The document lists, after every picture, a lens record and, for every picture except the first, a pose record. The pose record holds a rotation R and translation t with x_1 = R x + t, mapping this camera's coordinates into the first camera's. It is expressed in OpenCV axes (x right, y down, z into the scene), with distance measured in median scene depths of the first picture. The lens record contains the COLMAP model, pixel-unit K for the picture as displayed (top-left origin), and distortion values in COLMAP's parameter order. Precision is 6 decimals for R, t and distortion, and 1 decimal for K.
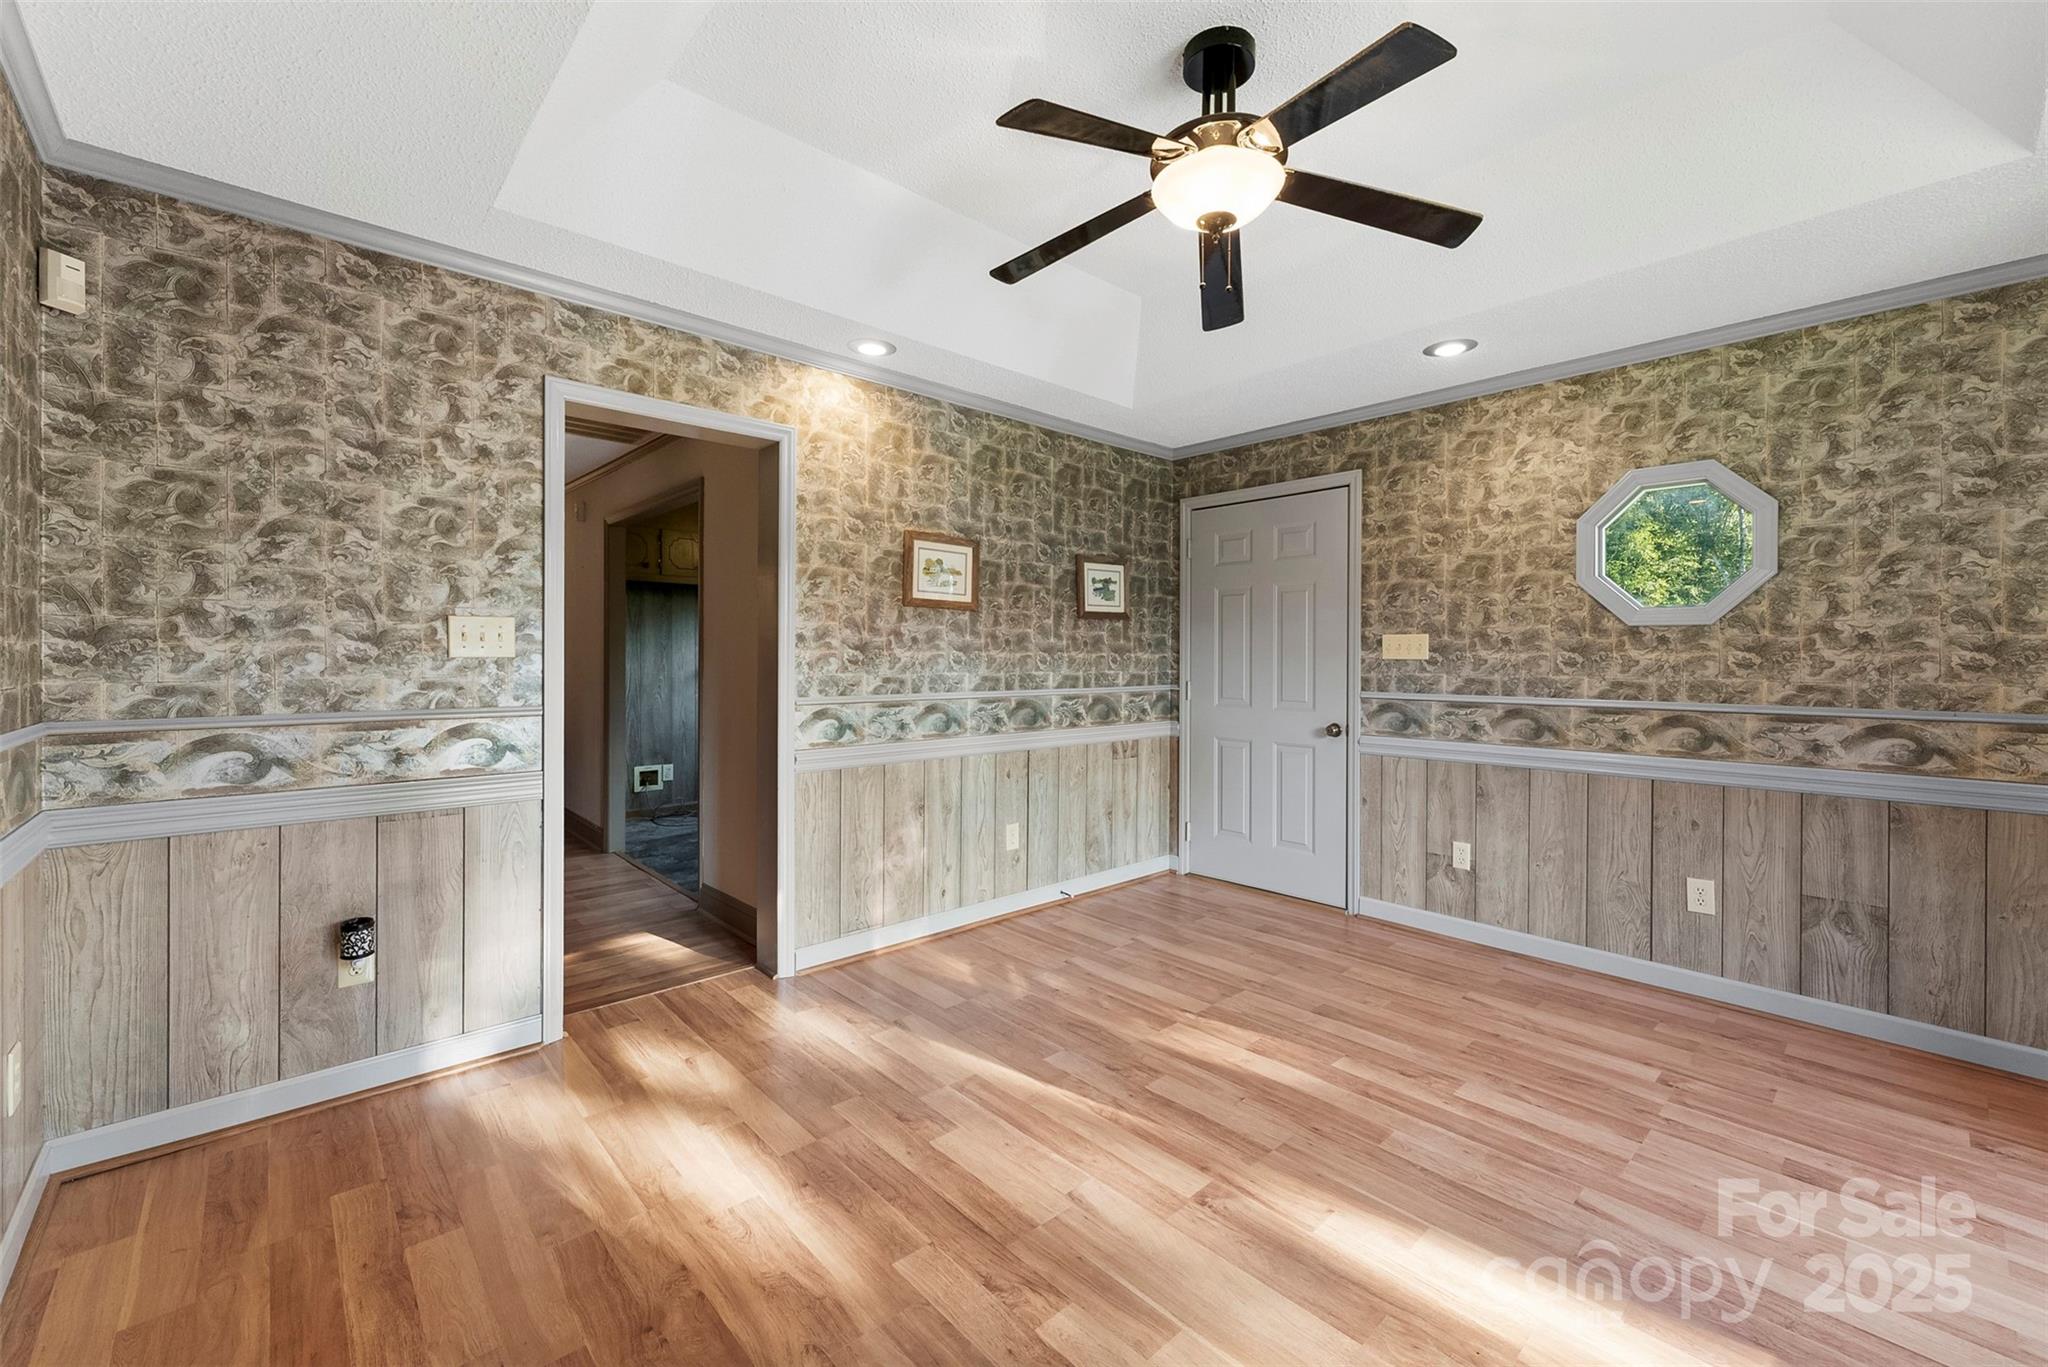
lens RADIAL K [[834.1, 0, 1017.6], [0, 834.1, 664.6], [0, 0, 1]] dist [-0.002260, 0.000285]
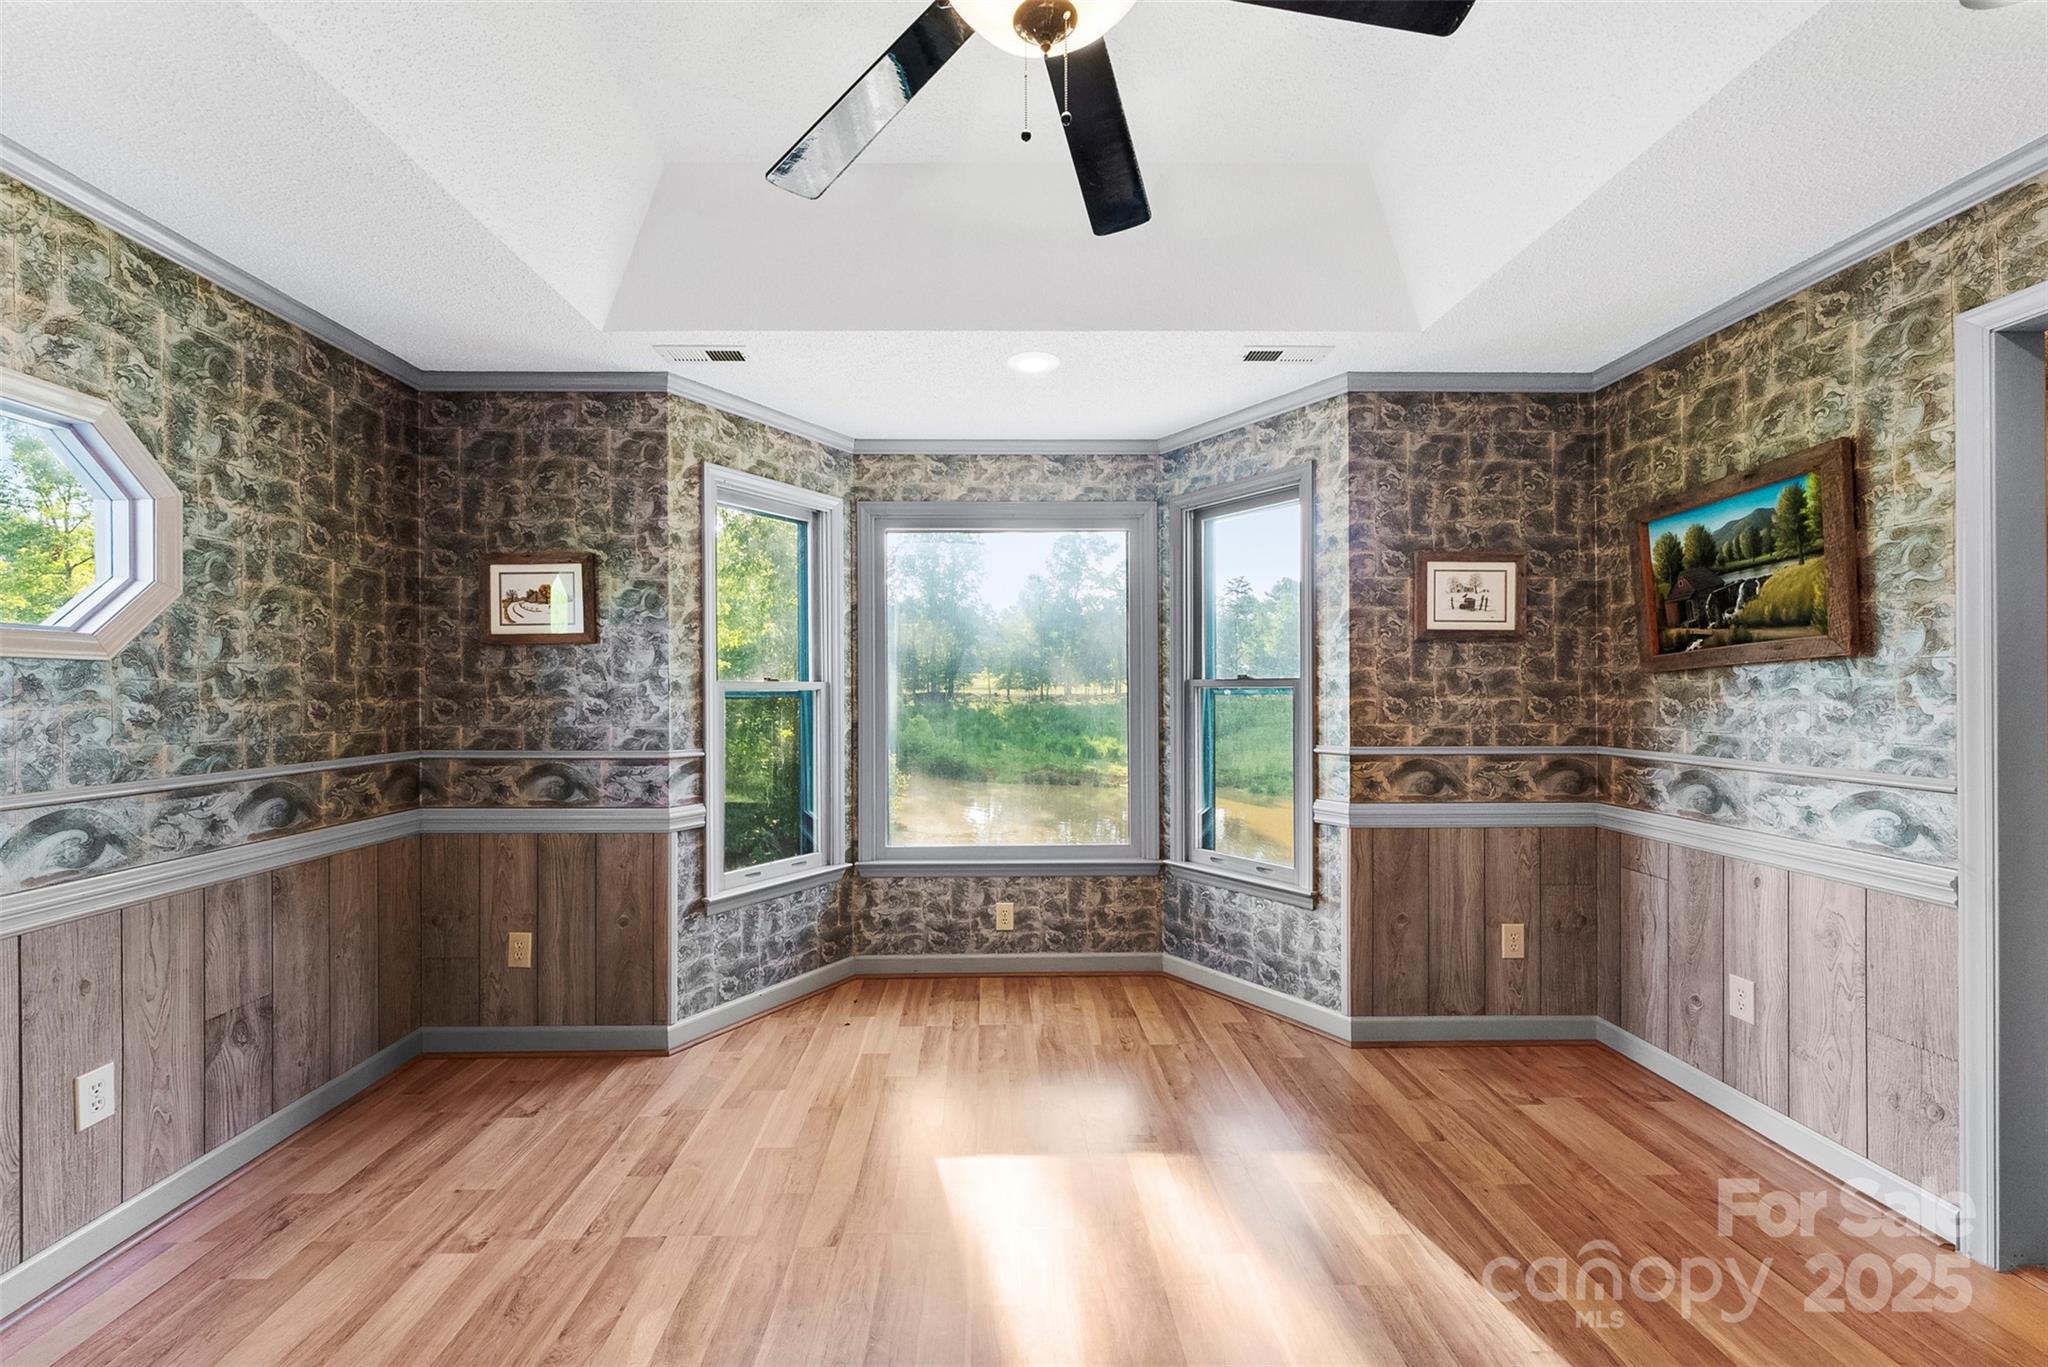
lens RADIAL K [[834.1, 0, 1007.0], [0, 834.1, 680.1], [0, 0, 1]] dist [-0.002260, 0.000285]
pose [[-0.745993, 0.007438, 0.665912, -0.111162], [0.016372, 0.999840, 0.007173, -0.027830], [-0.665753, 0.016253, -0.745995, 1.094548]]
